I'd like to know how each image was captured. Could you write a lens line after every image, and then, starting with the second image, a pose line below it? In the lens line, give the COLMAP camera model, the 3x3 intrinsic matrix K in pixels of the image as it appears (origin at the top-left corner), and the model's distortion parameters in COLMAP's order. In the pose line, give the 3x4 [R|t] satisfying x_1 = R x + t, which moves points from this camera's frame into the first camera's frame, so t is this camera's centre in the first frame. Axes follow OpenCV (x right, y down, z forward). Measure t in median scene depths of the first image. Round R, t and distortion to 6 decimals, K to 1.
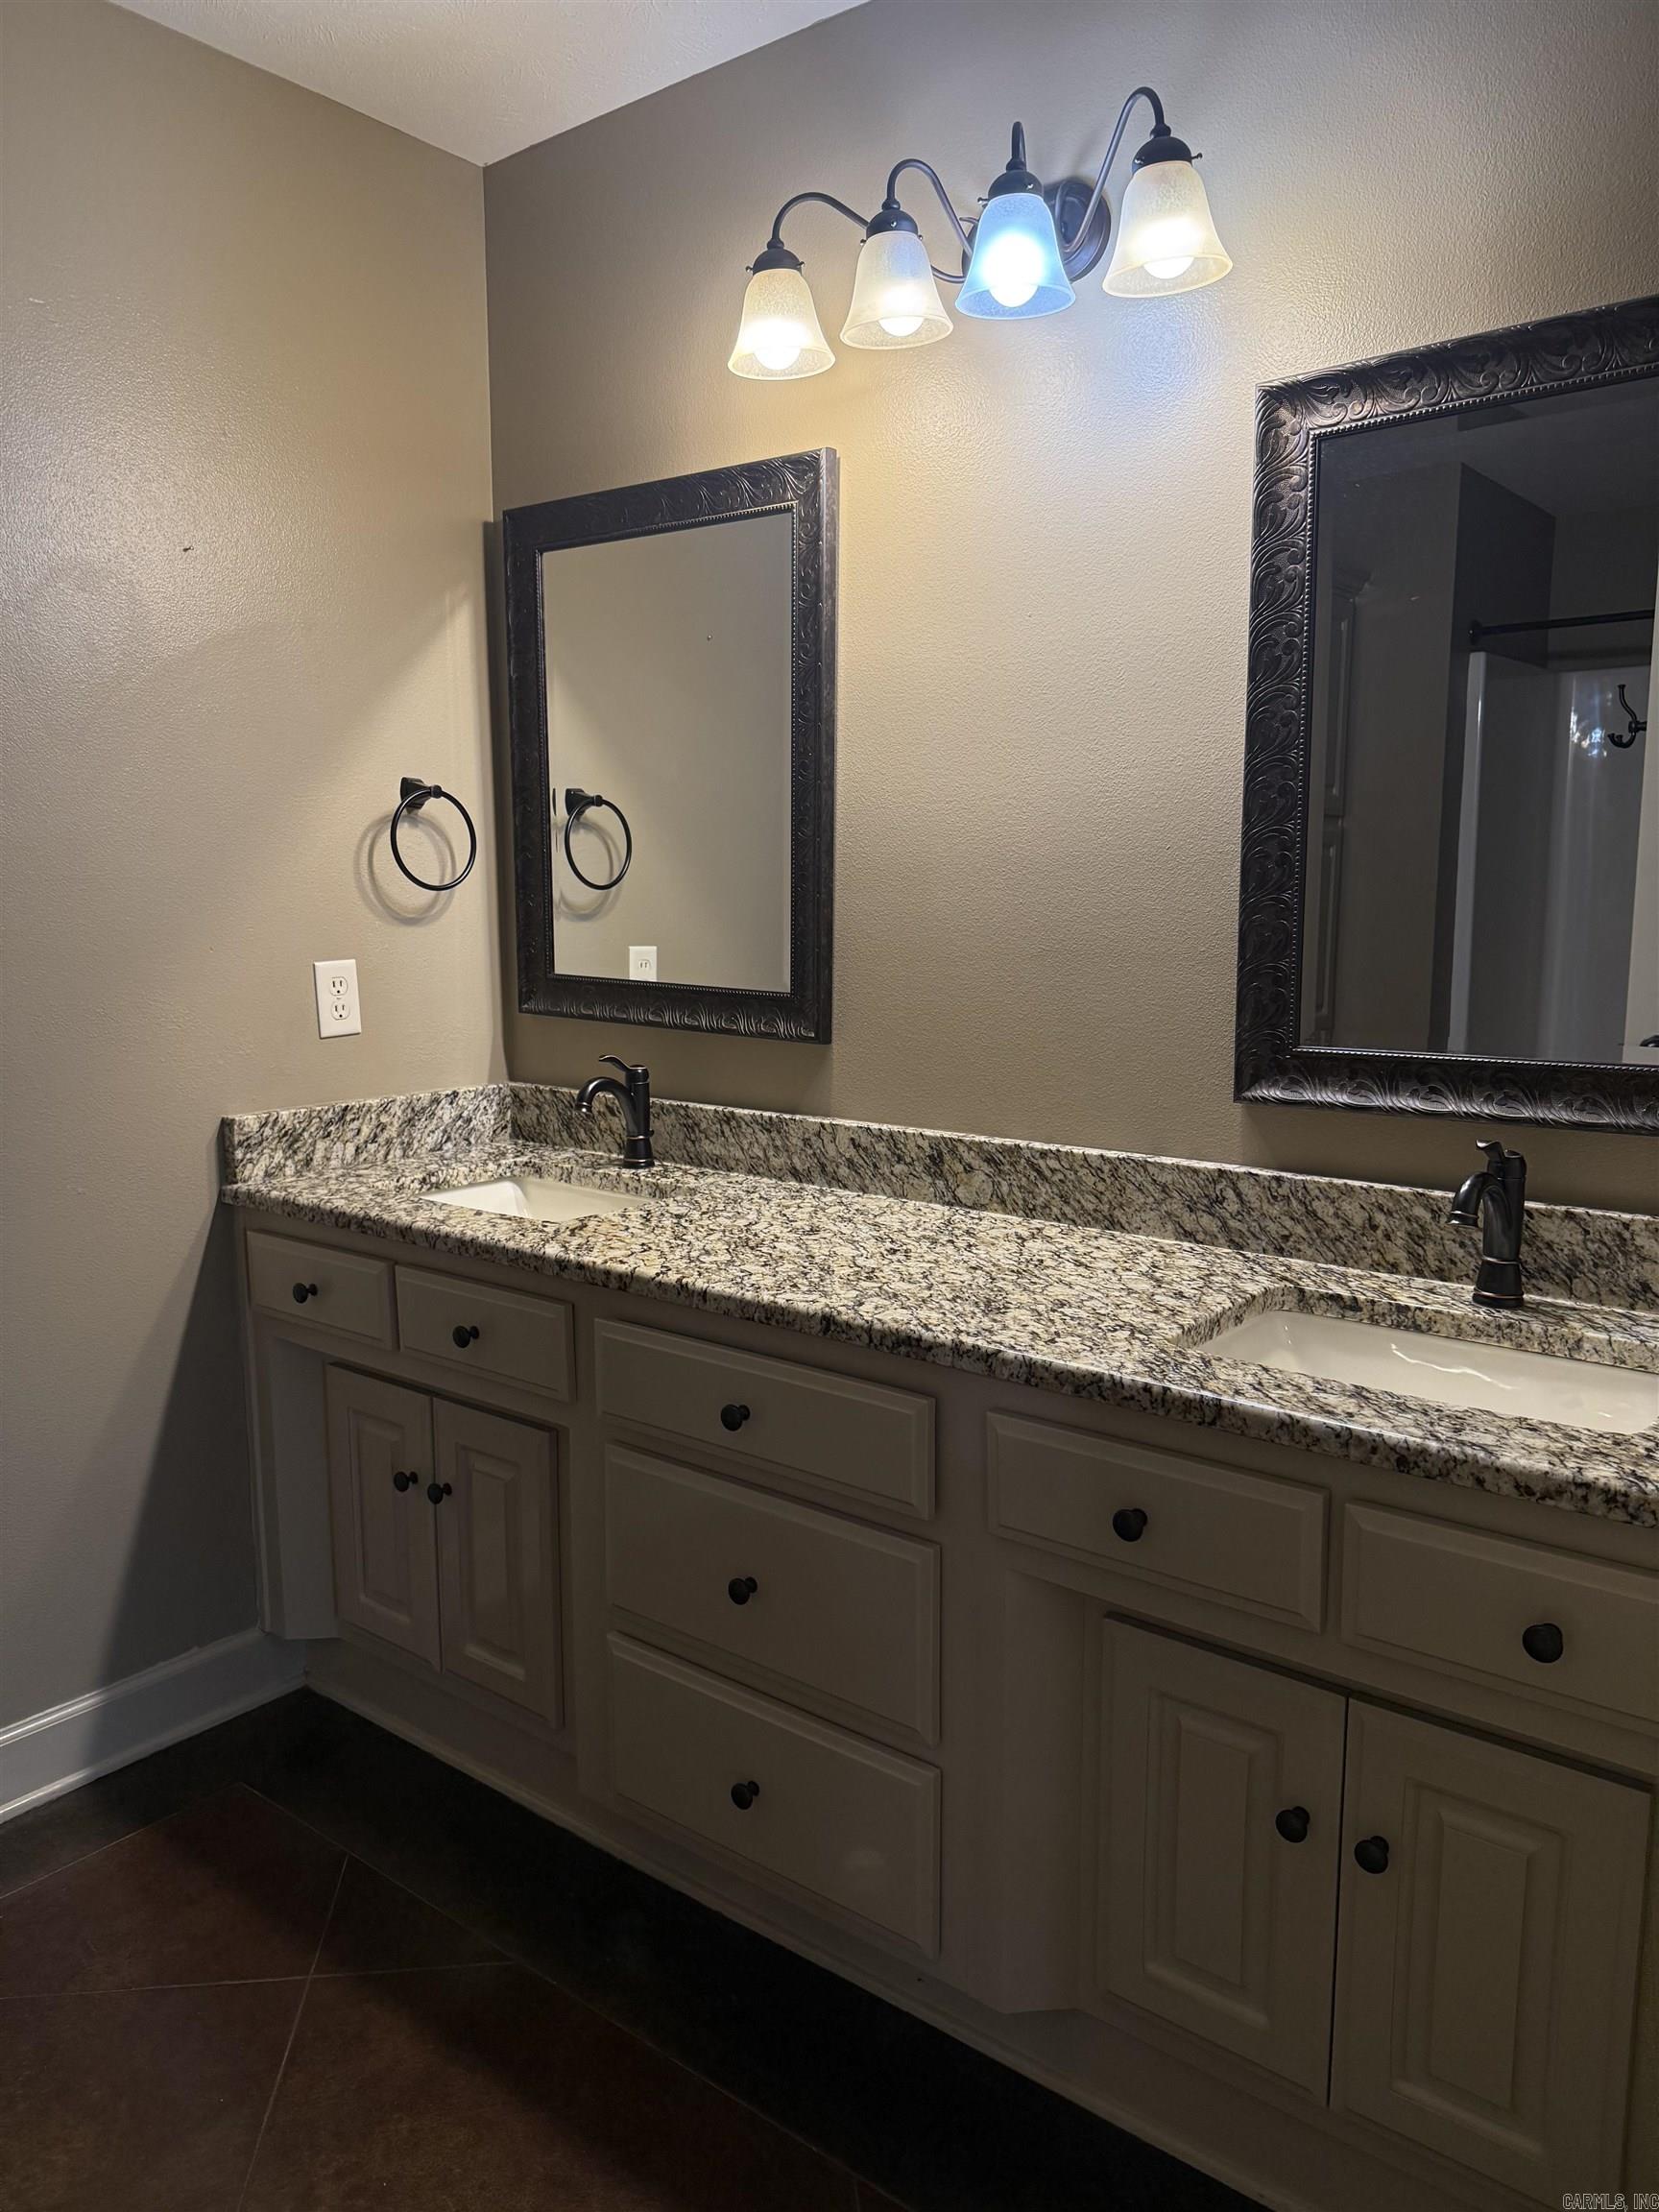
lens RADIAL K [[1548.4, 0, 836.8], [0, 1548.4, 1105.8], [0, 0, 1]] dist [0.052799, -0.079813]
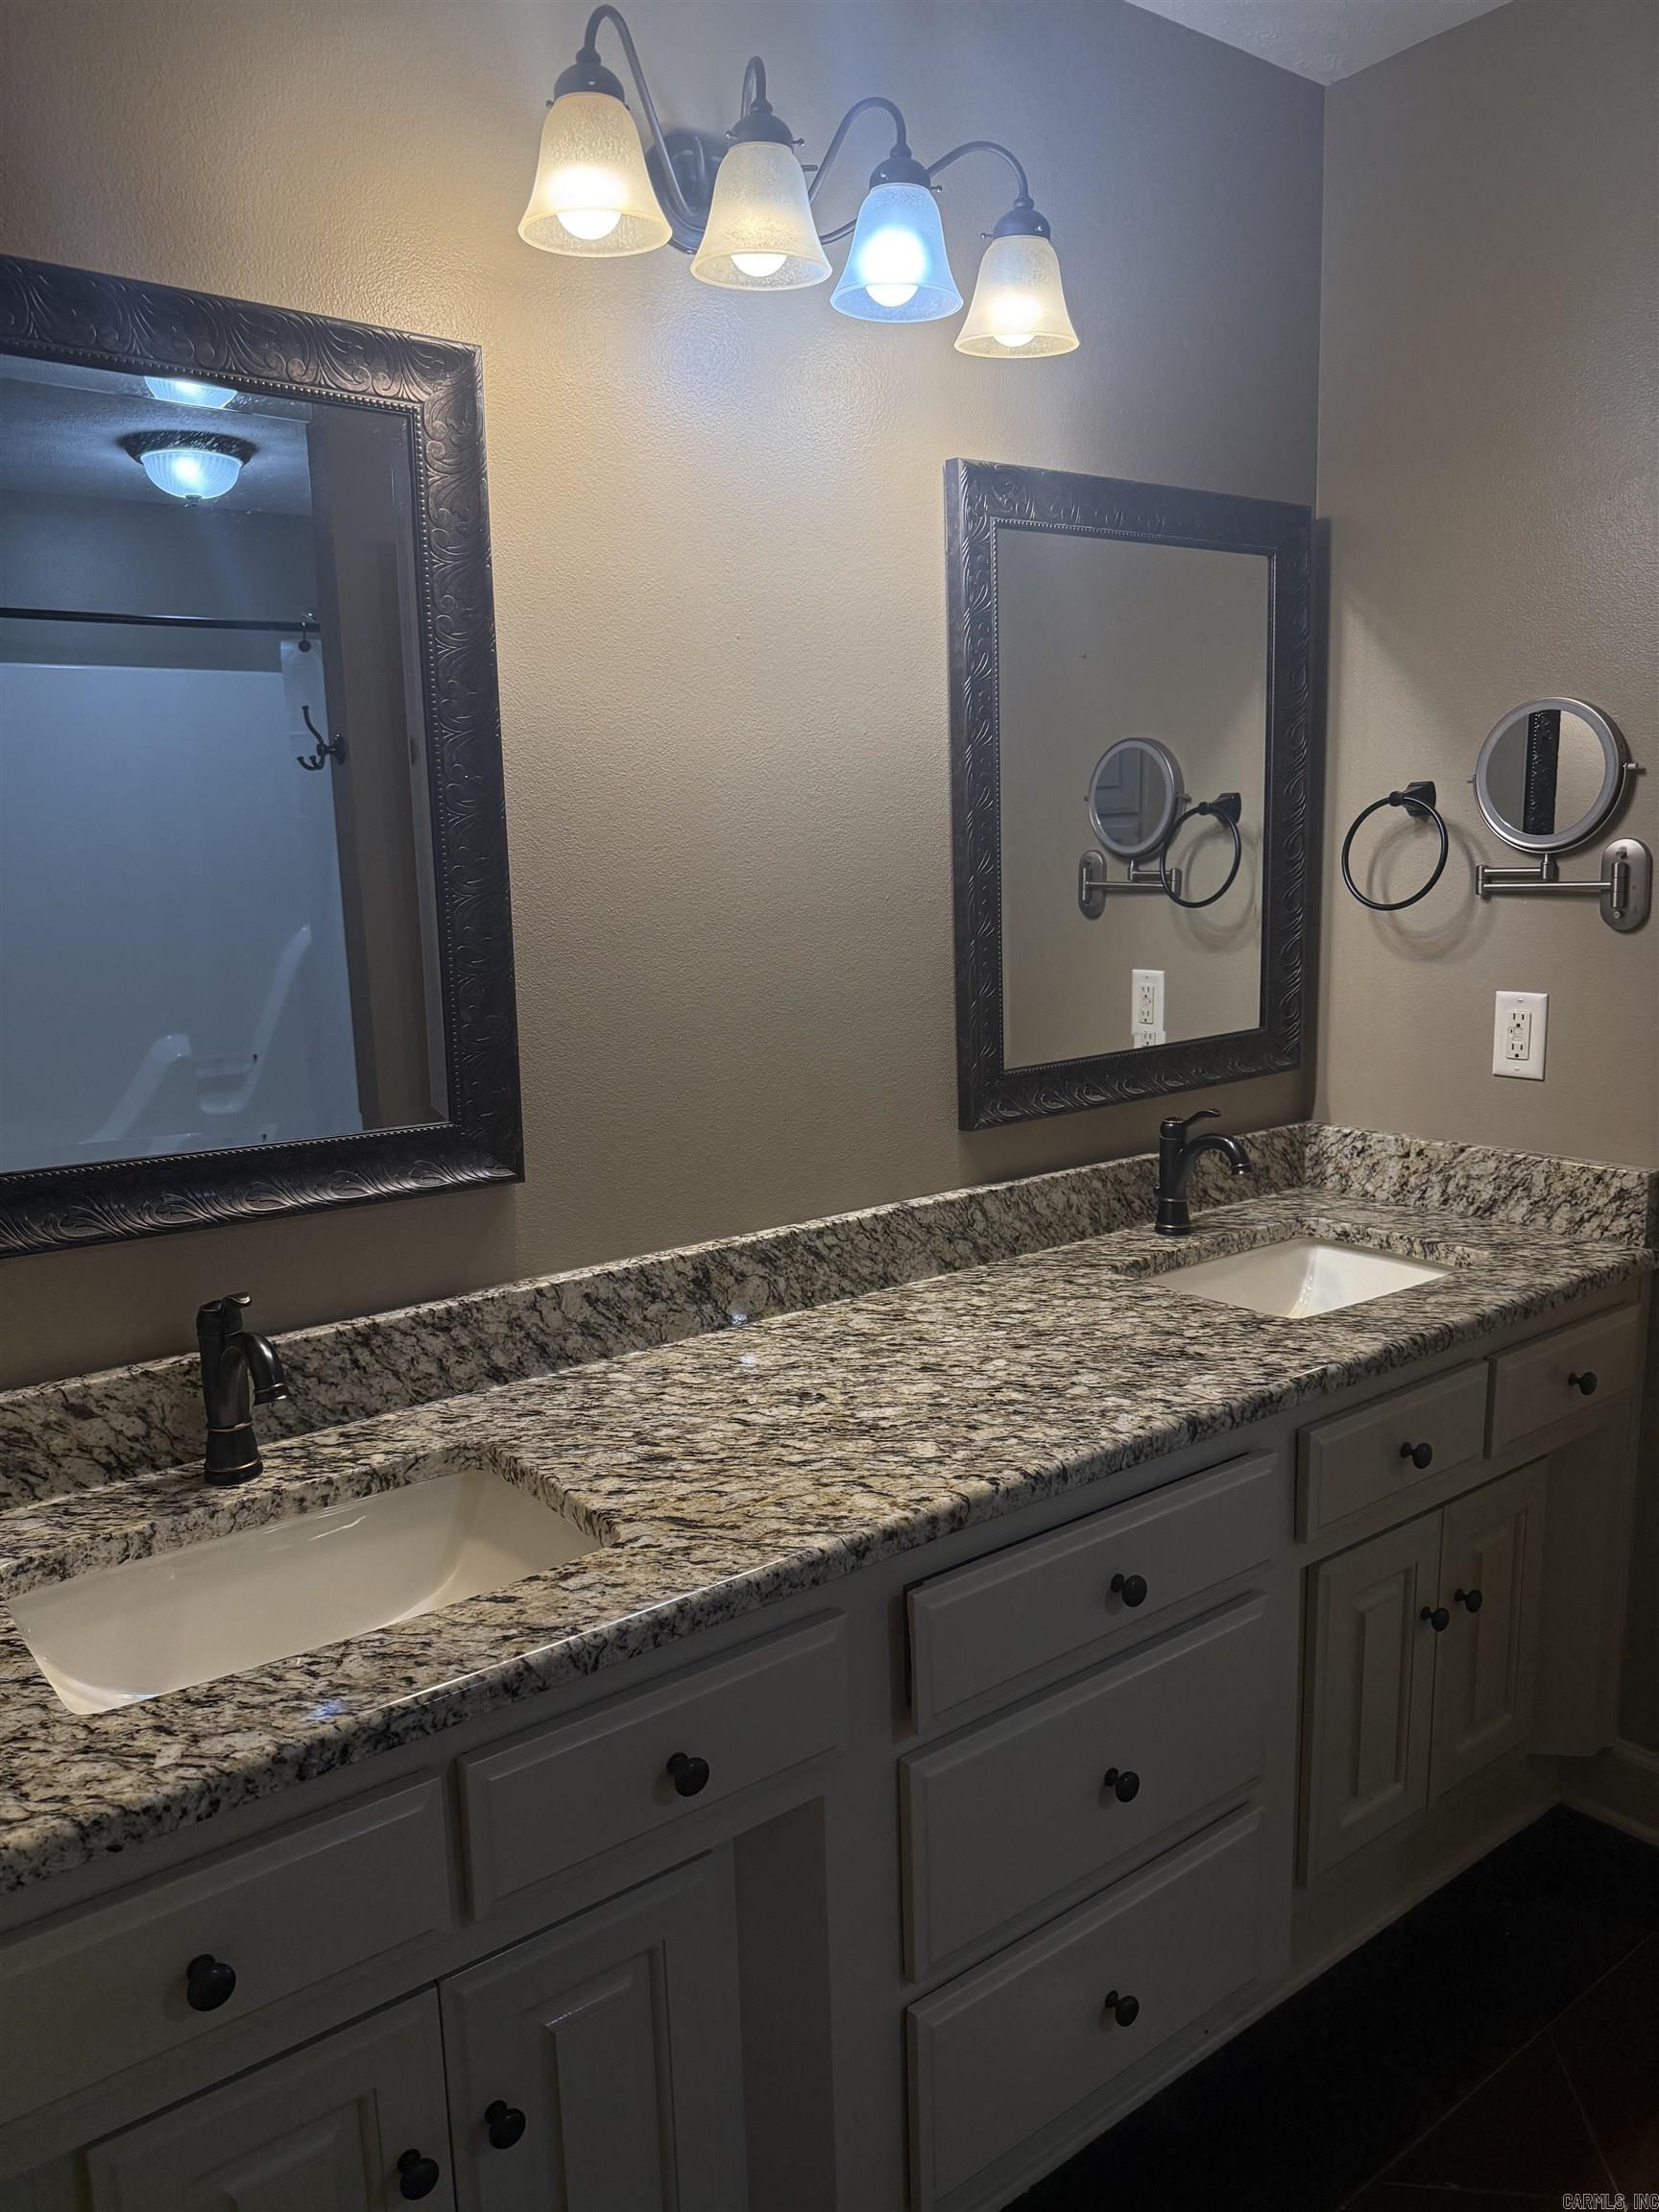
lens RADIAL K [[1548.4, 0, 833.4], [0, 1548.4, 1097.6], [0, 0, 1]] dist [0.052799, -0.079813]
pose [[0.255984, -0.165815, 0.952354, -0.721801], [0.162830, 0.978498, 0.126599, -0.161562], [-0.952869, 0.122665, 0.277479, 0.733316]]
